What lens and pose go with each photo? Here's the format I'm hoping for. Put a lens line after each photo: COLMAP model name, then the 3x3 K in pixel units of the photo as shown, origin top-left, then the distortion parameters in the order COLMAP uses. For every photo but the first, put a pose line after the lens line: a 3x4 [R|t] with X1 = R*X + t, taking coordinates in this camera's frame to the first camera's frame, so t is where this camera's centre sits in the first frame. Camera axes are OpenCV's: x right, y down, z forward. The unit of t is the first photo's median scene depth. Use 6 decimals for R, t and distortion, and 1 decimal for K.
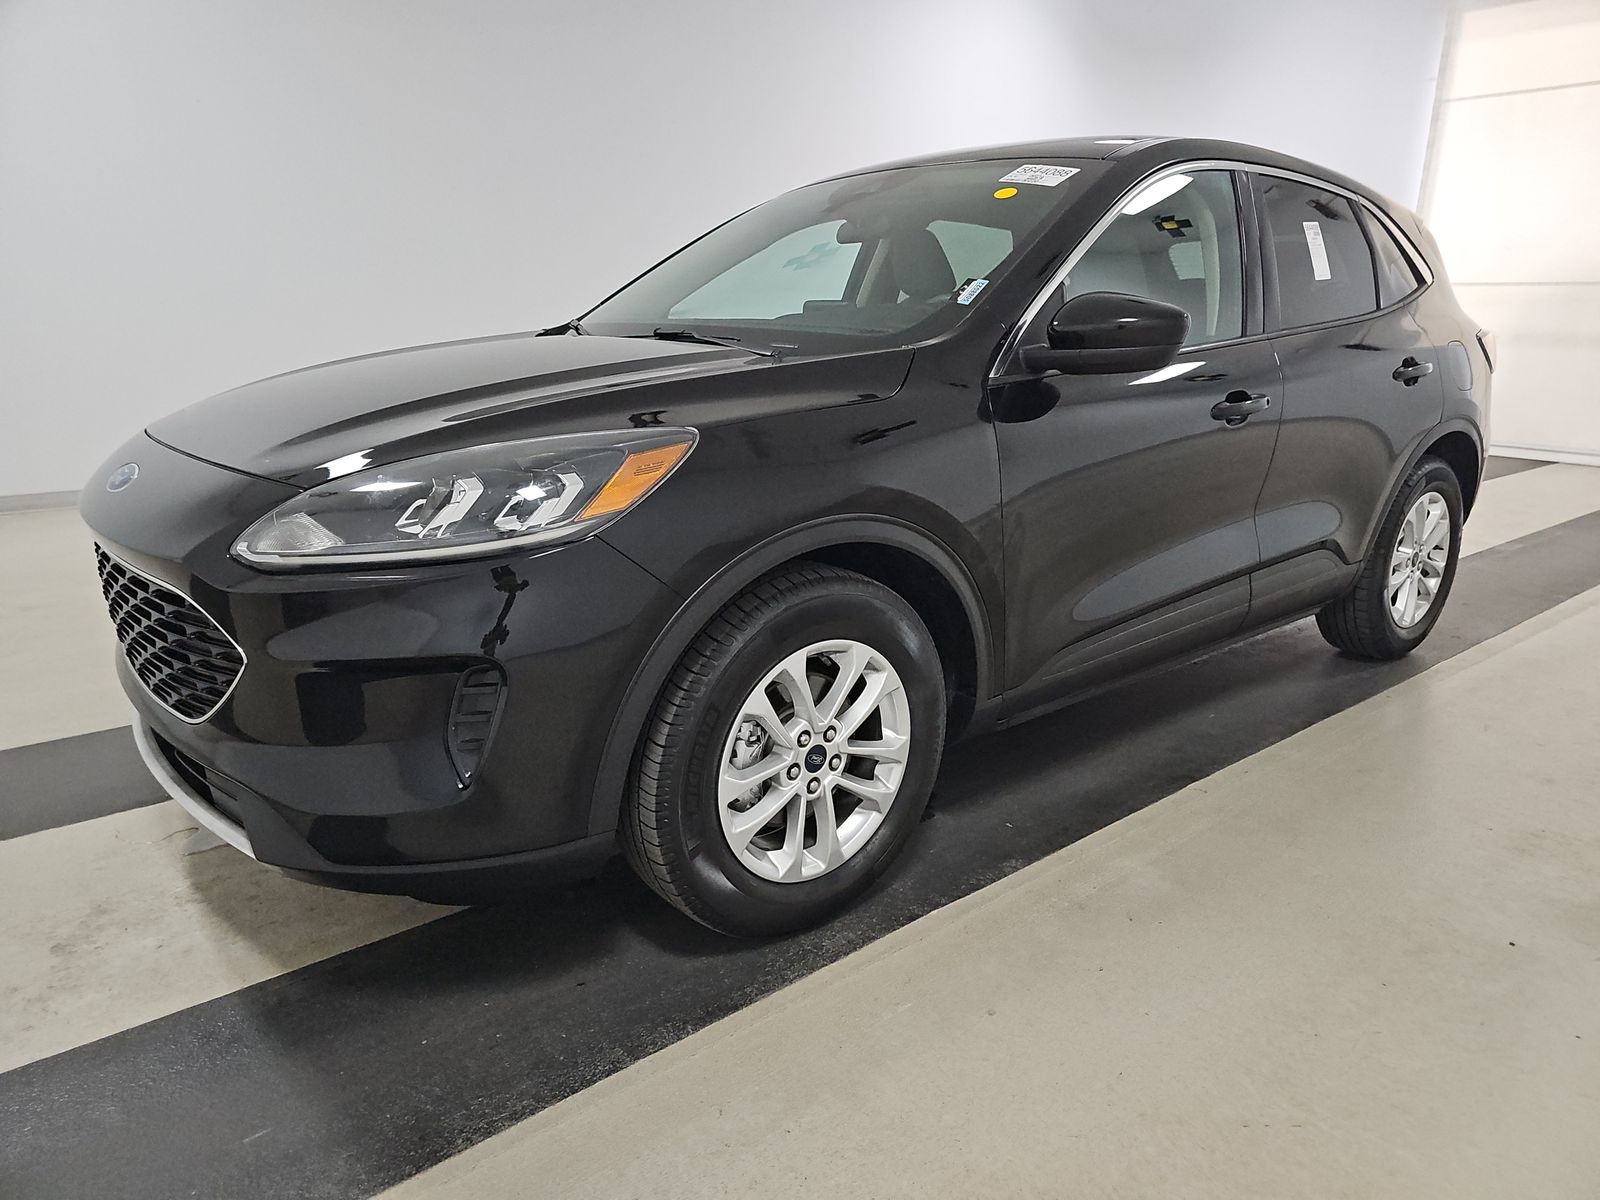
lens RADIAL K [[1094.7, 0, 800.0], [0, 1094.7, 600.0], [0, 0, 1]] dist [-0.002636, -0.001942]
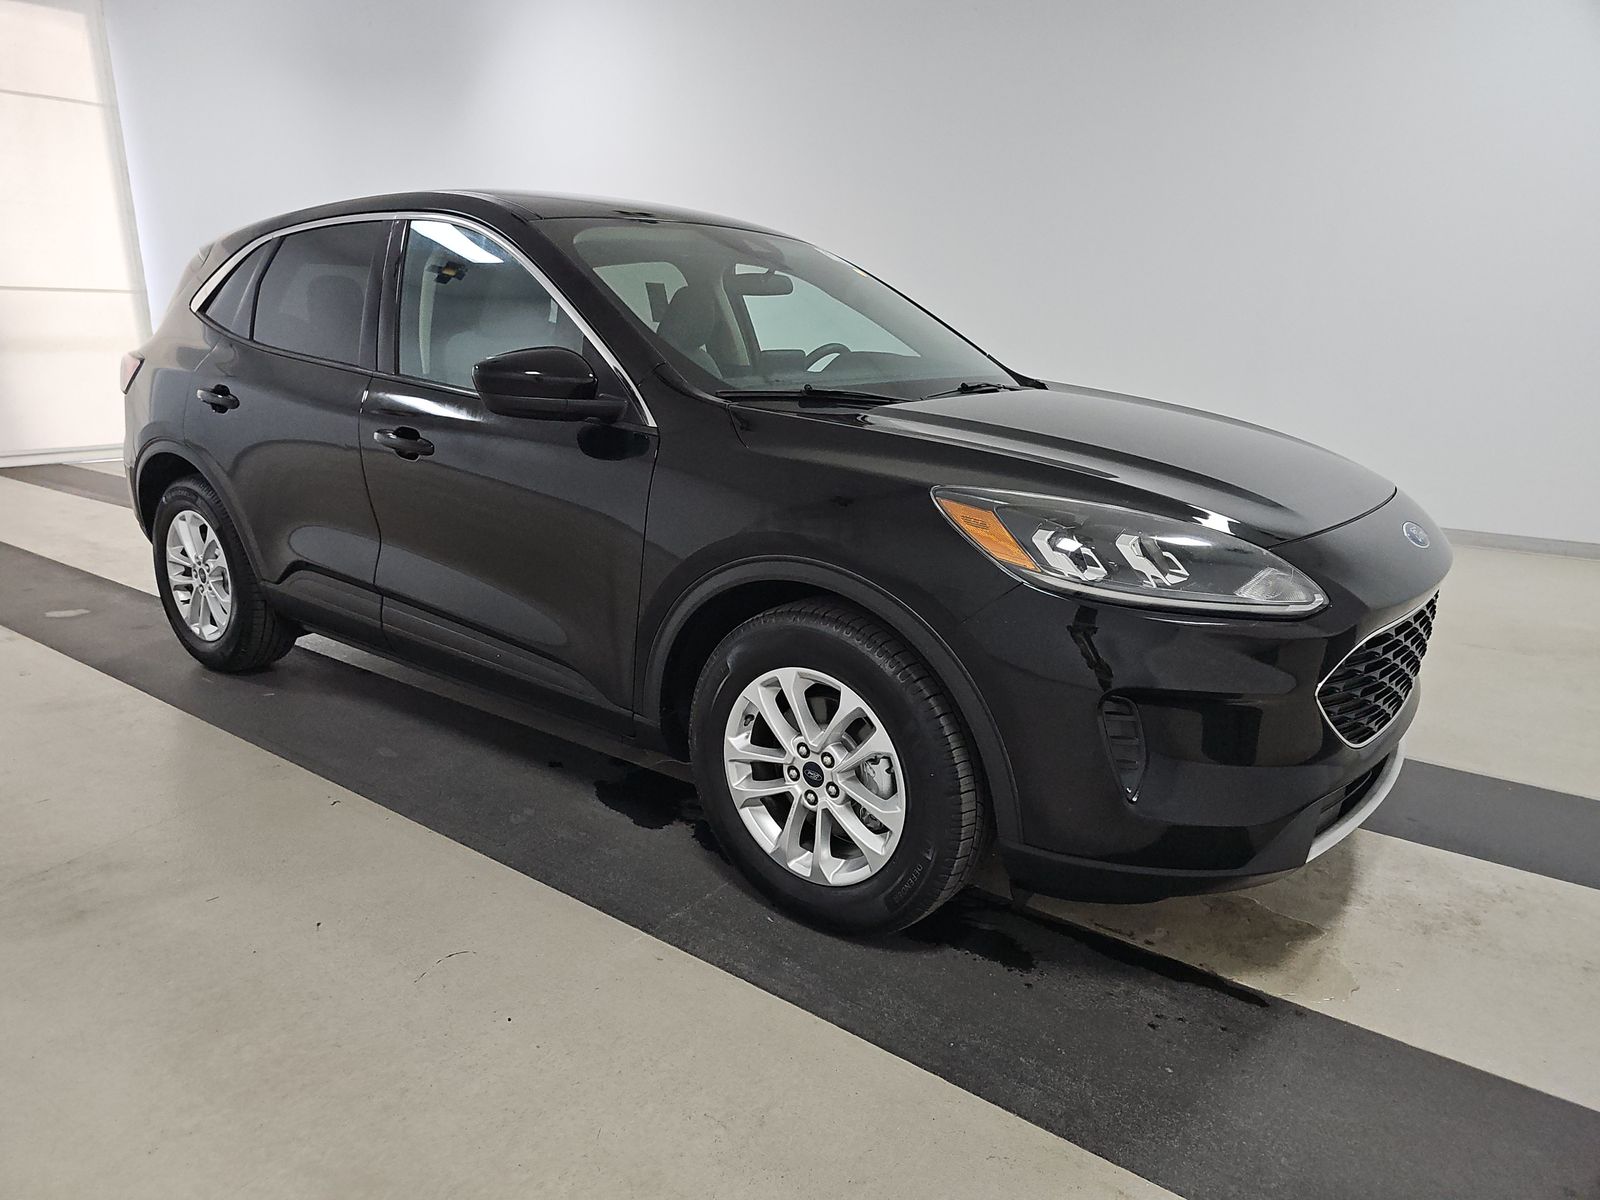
lens RADIAL K [[1063.5, 0, 800.0], [0, 1063.5, 600.0], [0, 0, 1]] dist [0.002846, 0.001878]
pose [[-0.234931, -0.258405, 0.937035, -1.502602], [0.229153, 0.922119, 0.311745, -0.545216], [-0.944614, 0.287963, -0.157420, 1.770842]]
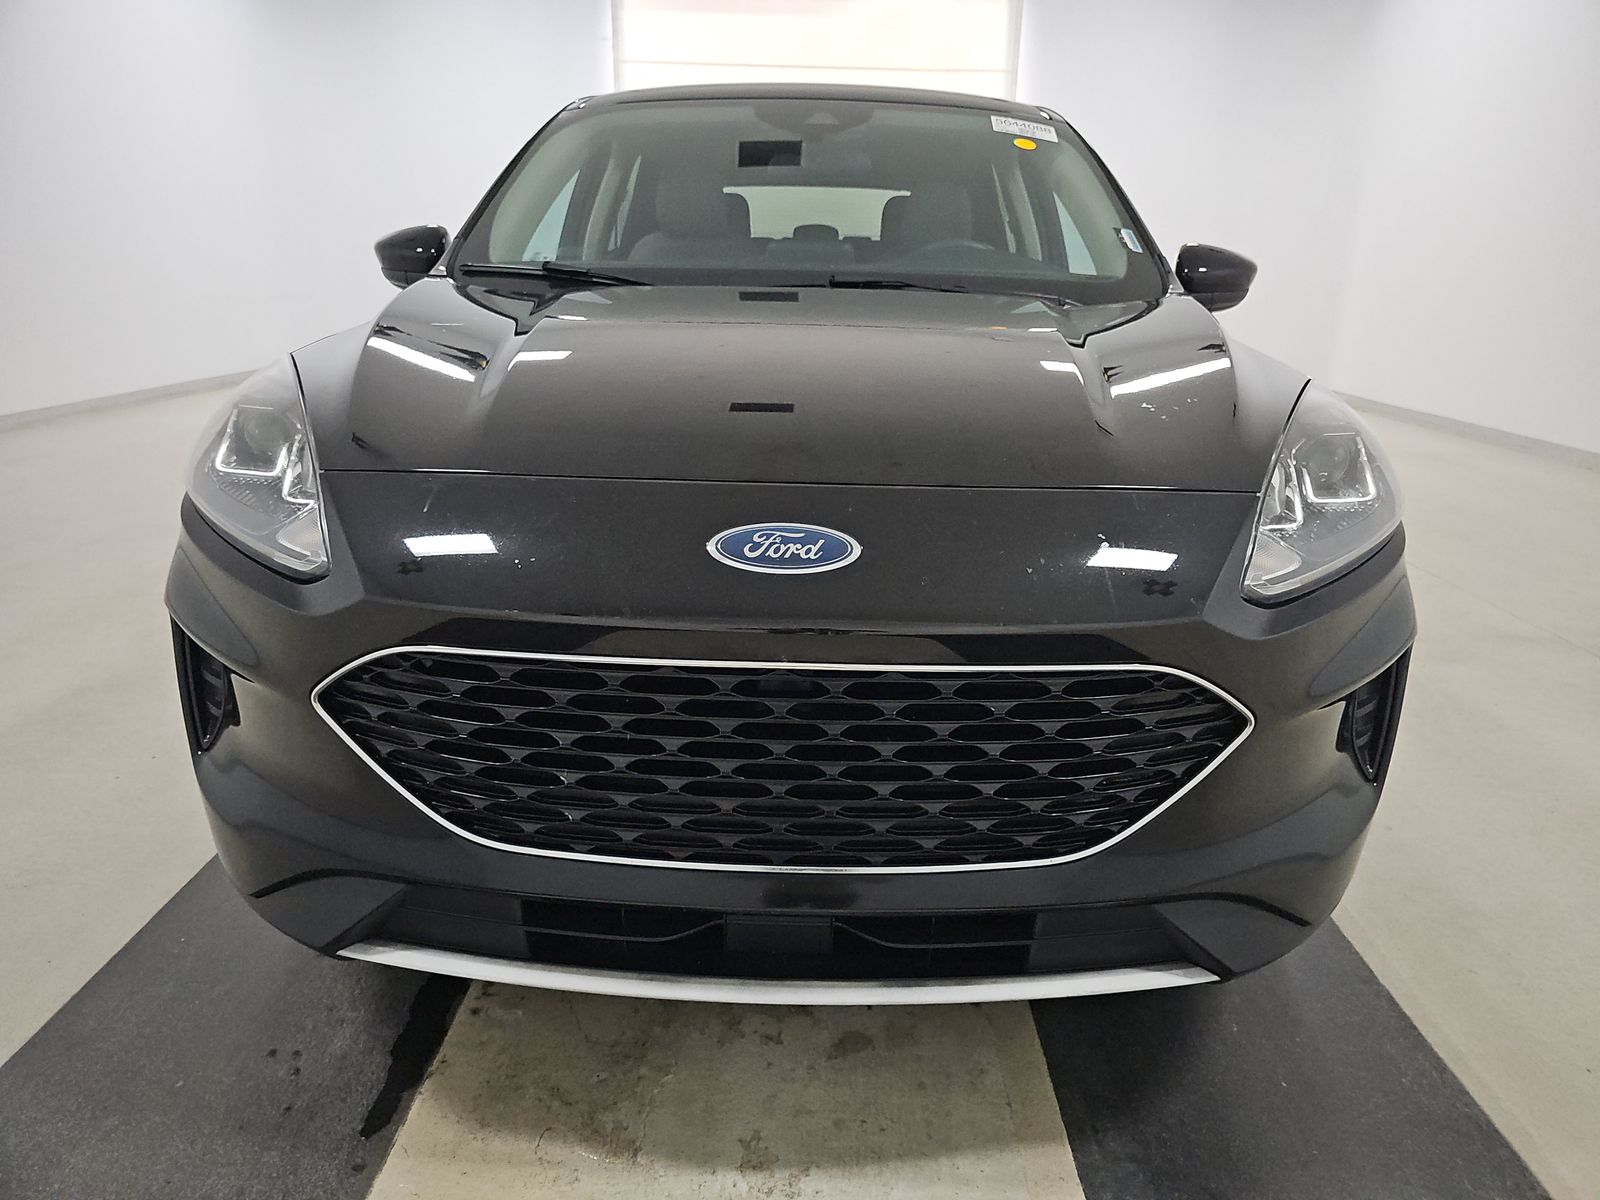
lens RADIAL K [[1094.7, 0, 800.0], [0, 1094.7, 600.0], [0, 0, 1]] dist [-0.002636, -0.001942]
pose [[0.636661, -0.217223, 0.739917, -1.022913], [0.173585, 0.975250, 0.136950, -0.155578], [-0.751353, 0.041247, 0.658610, 0.597361]]
